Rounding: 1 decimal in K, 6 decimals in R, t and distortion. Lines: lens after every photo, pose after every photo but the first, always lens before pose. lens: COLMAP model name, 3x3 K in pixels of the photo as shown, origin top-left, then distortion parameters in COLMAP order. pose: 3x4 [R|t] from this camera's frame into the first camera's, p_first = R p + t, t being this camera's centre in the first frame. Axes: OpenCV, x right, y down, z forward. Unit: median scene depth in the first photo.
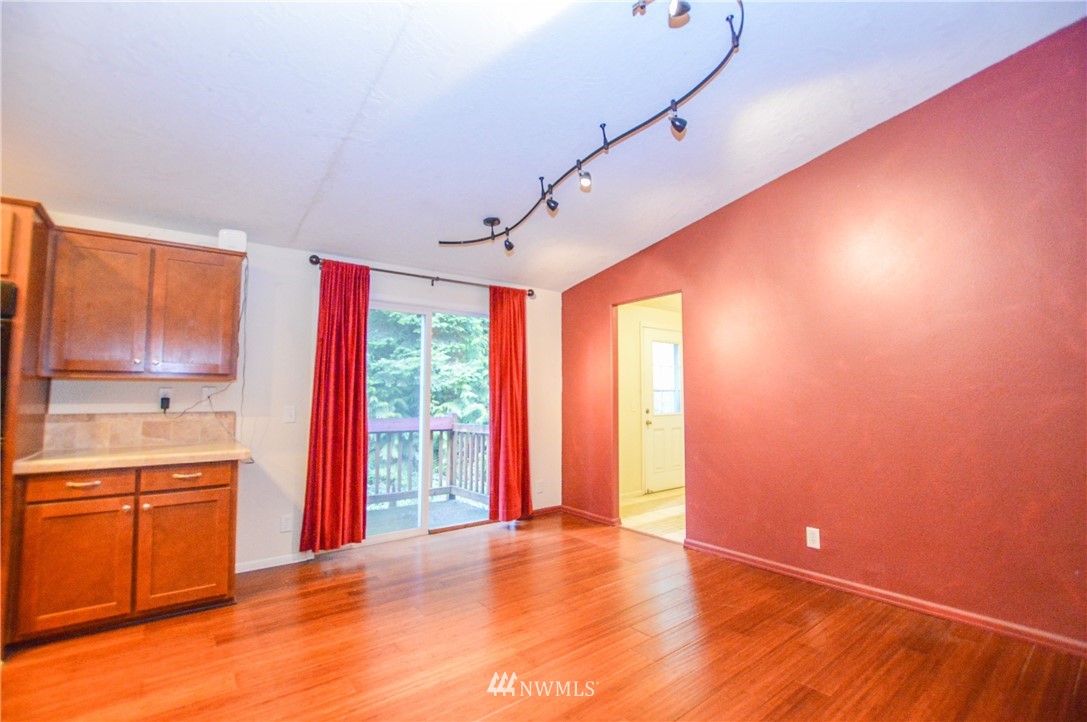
lens RADIAL K [[486.6, 0, 541.2], [0, 486.6, 360.5], [0, 0, 1]] dist [-0.038358, 0.007868]
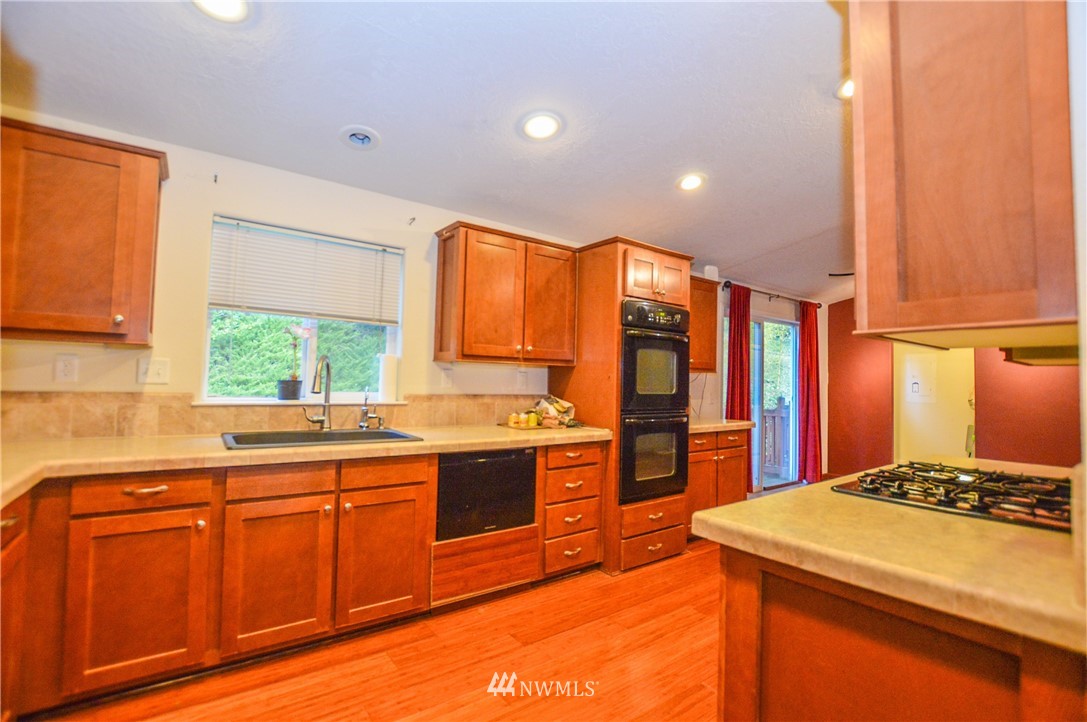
lens RADIAL K [[486.6, 0, 541.2], [0, 486.6, 360.5], [0, 0, 1]] dist [-0.038358, 0.007868]
pose [[0.999514, 0.024332, -0.019475, -1.141570], [-0.023699, 0.999203, 0.032116, -0.030461], [0.020241, -0.031639, 0.999294, -0.441575]]
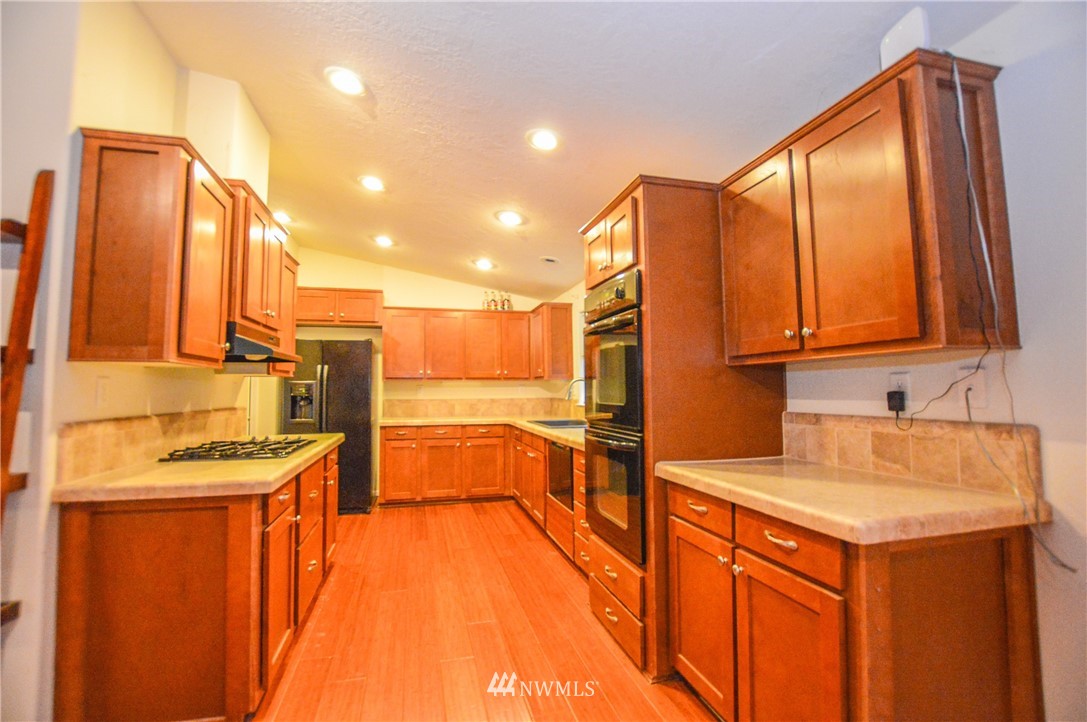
lens RADIAL K [[486.6, 0, 541.2], [0, 486.6, 360.5], [0, 0, 1]] dist [-0.038358, 0.007868]
pose [[-0.392450, -0.050908, -0.918363, -0.123418], [0.073481, 0.993540, -0.086477, 0.061670], [0.916833, -0.101420, -0.386174, 0.857024]]
